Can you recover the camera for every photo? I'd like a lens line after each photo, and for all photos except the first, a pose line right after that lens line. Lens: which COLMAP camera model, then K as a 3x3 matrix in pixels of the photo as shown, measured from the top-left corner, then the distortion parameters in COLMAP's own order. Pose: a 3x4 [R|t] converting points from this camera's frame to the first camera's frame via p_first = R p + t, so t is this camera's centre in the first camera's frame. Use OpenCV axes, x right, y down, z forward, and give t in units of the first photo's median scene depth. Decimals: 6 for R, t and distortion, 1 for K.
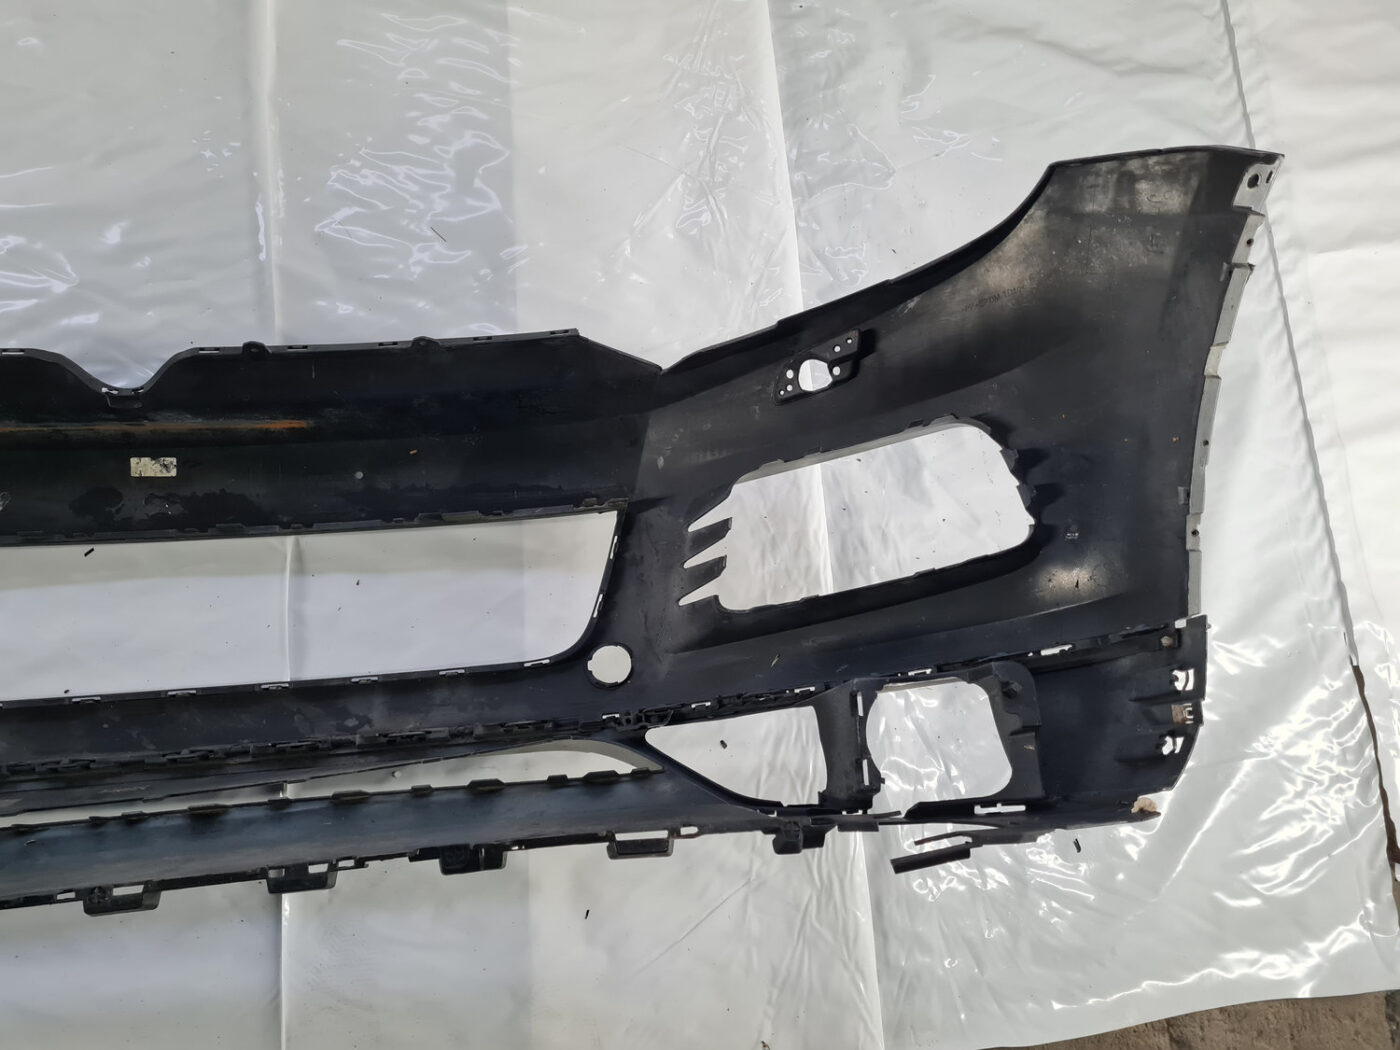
lens RADIAL K [[1035.0, 0, 707.9], [0, 1035.0, 515.3], [0, 0, 1]] dist [0.053394, -0.046081]
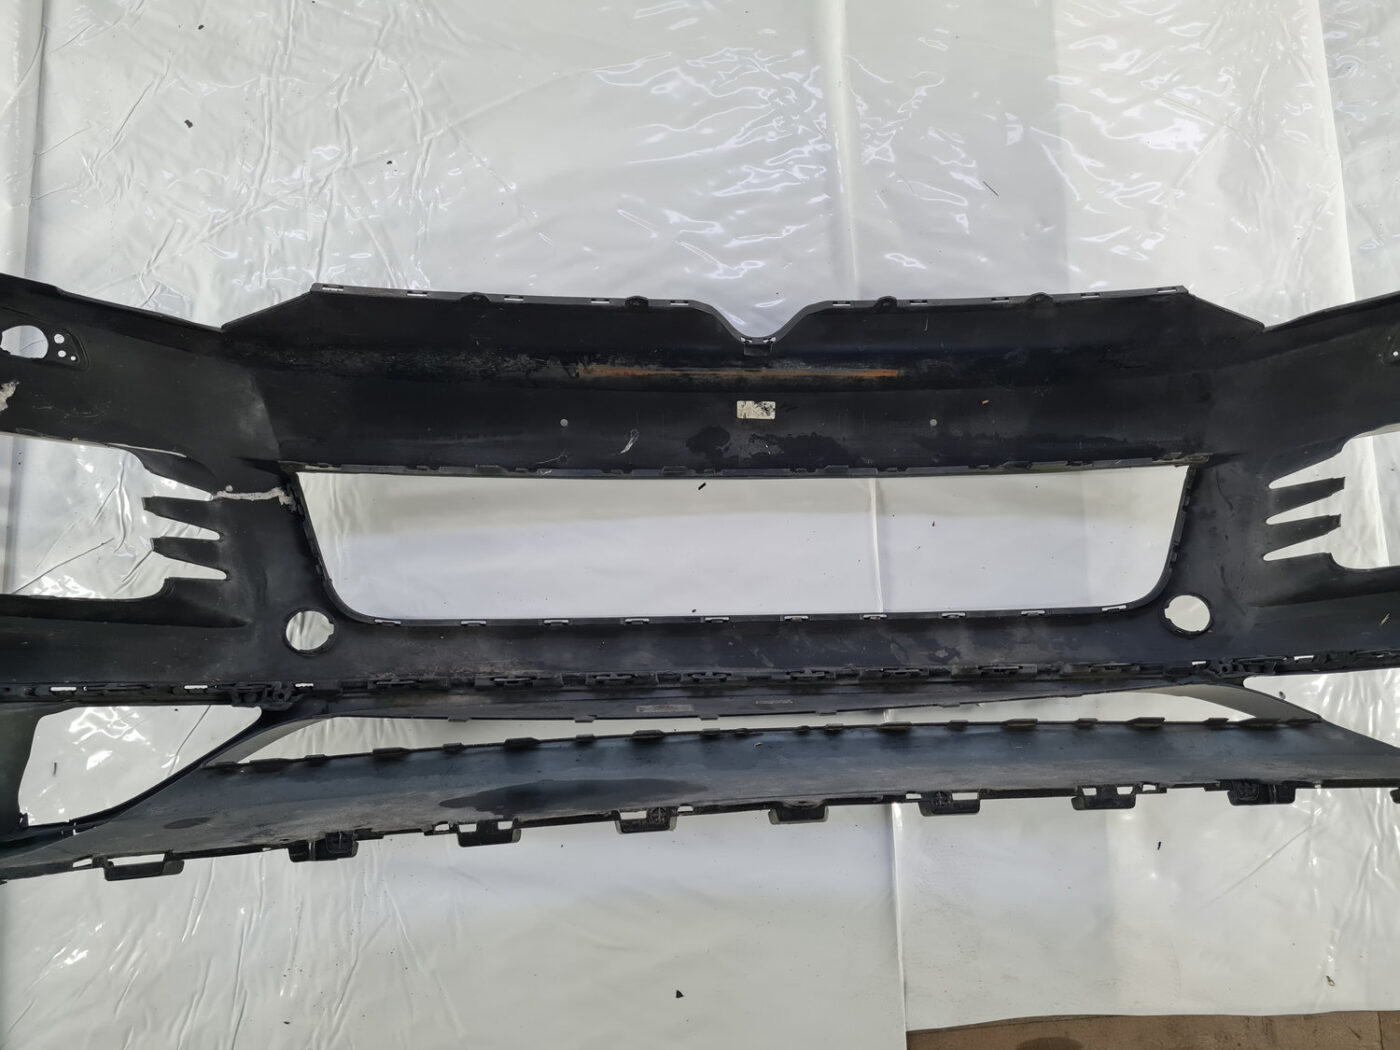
lens RADIAL K [[1035.0, 0, 707.9], [0, 1035.0, 515.3], [0, 0, 1]] dist [0.053394, -0.046081]
pose [[0.994286, 0.041595, -0.098312, -0.475682], [-0.035316, 0.997275, 0.064766, -0.004956], [0.100738, -0.060924, 0.993046, -0.081117]]
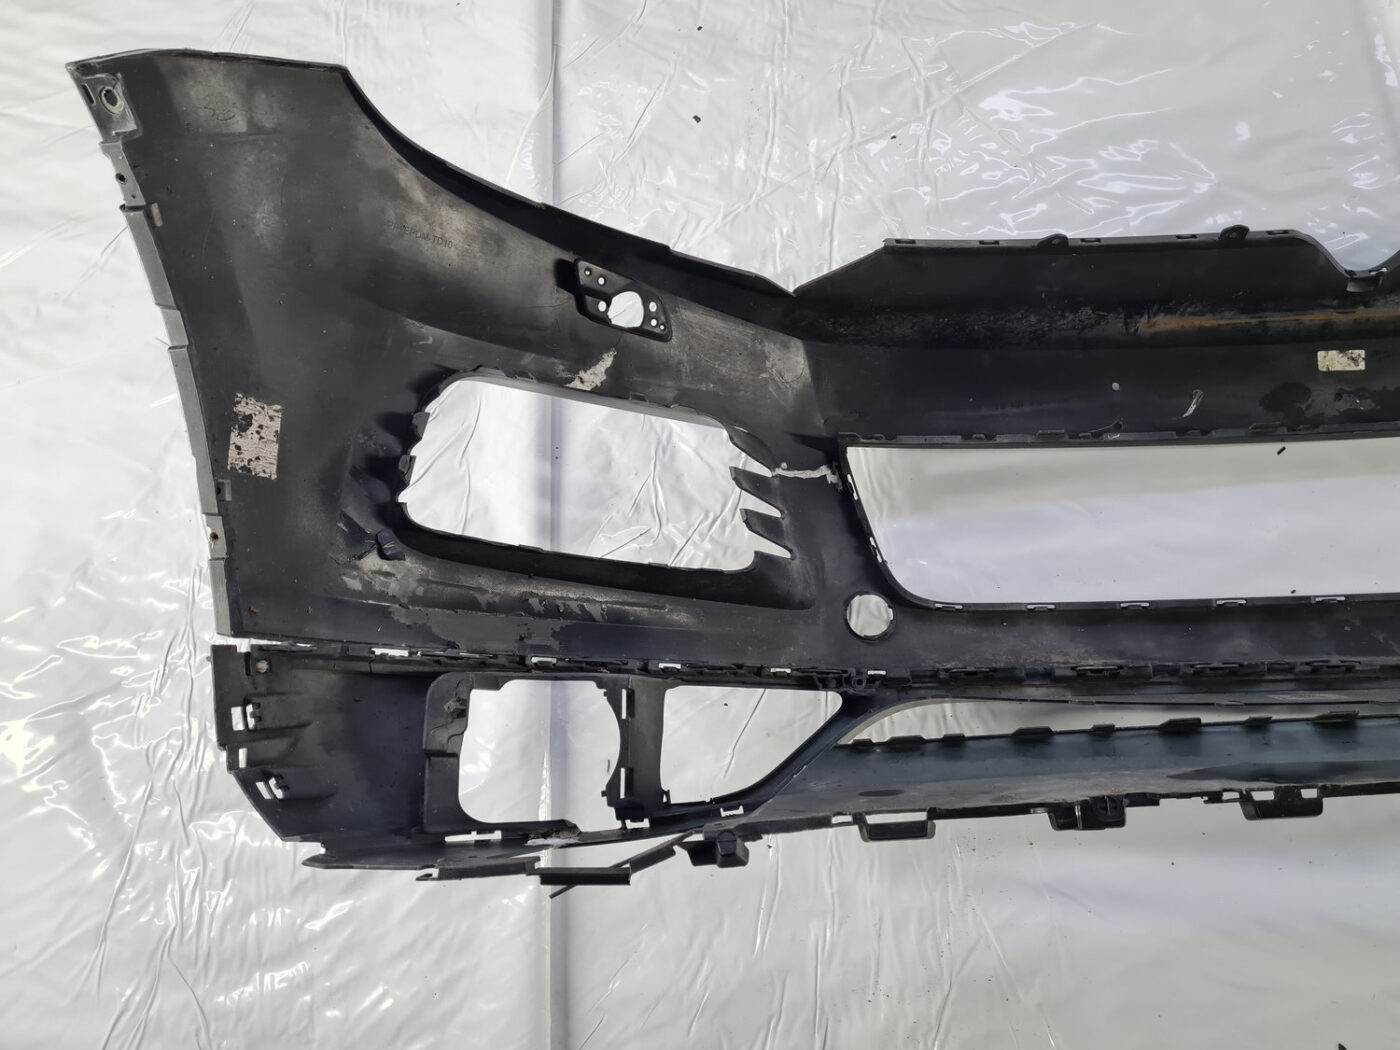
lens RADIAL K [[1035.0, 0, 707.9], [0, 1035.0, 515.3], [0, 0, 1]] dist [0.053394, -0.046081]
pose [[0.963203, -0.007583, -0.268667, -0.837500], [0.002274, 0.999796, -0.020068, 0.112266], [0.268764, 0.018719, 0.963024, -0.059518]]
